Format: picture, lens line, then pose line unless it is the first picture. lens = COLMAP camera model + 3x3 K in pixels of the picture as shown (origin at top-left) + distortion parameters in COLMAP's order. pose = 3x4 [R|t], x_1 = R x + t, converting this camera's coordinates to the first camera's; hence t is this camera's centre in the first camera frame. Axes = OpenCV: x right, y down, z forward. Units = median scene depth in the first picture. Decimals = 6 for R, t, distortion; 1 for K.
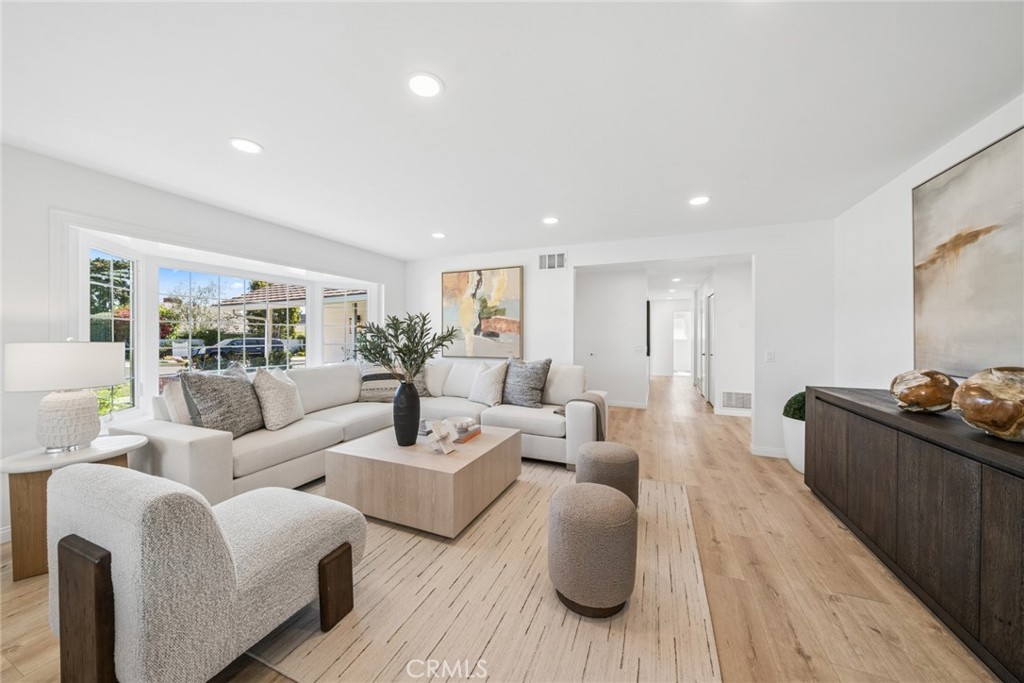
lens RADIAL K [[353.4, 0, 510.0], [0, 353.4, 338.2], [0, 0, 1]] dist [-0.001049, -0.000043]
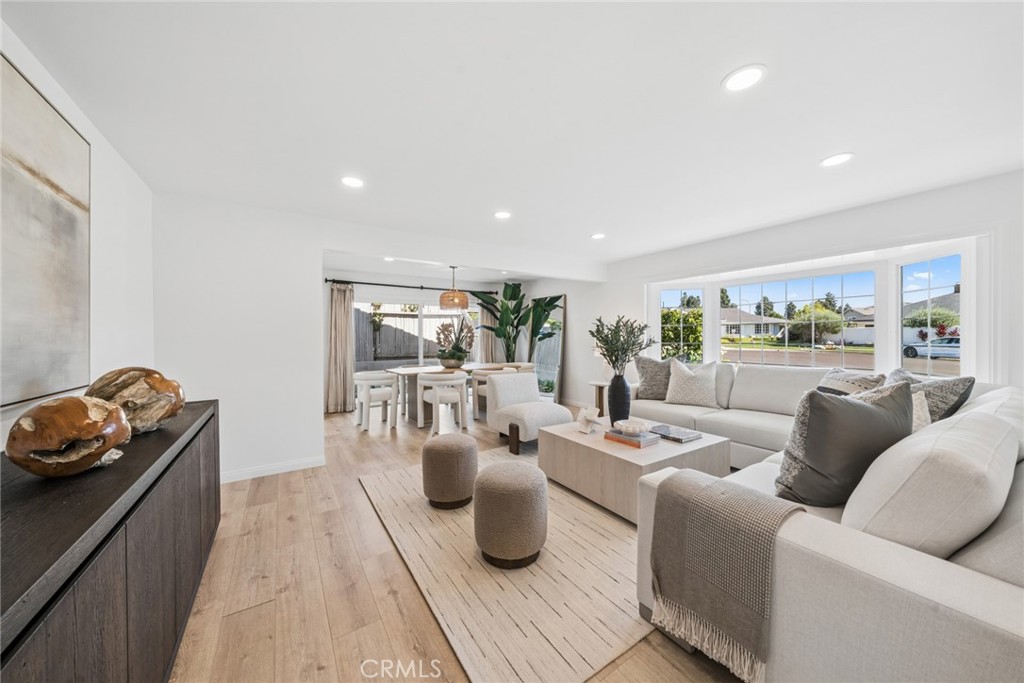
lens RADIAL K [[353.4, 0, 510.0], [0, 353.4, 338.2], [0, 0, 1]] dist [-0.001049, -0.000043]
pose [[-0.562825, 0.002937, -0.826571, 1.223164], [-0.000561, 0.999992, 0.003936, -0.004685], [0.826576, 0.002679, -0.562819, 1.865787]]
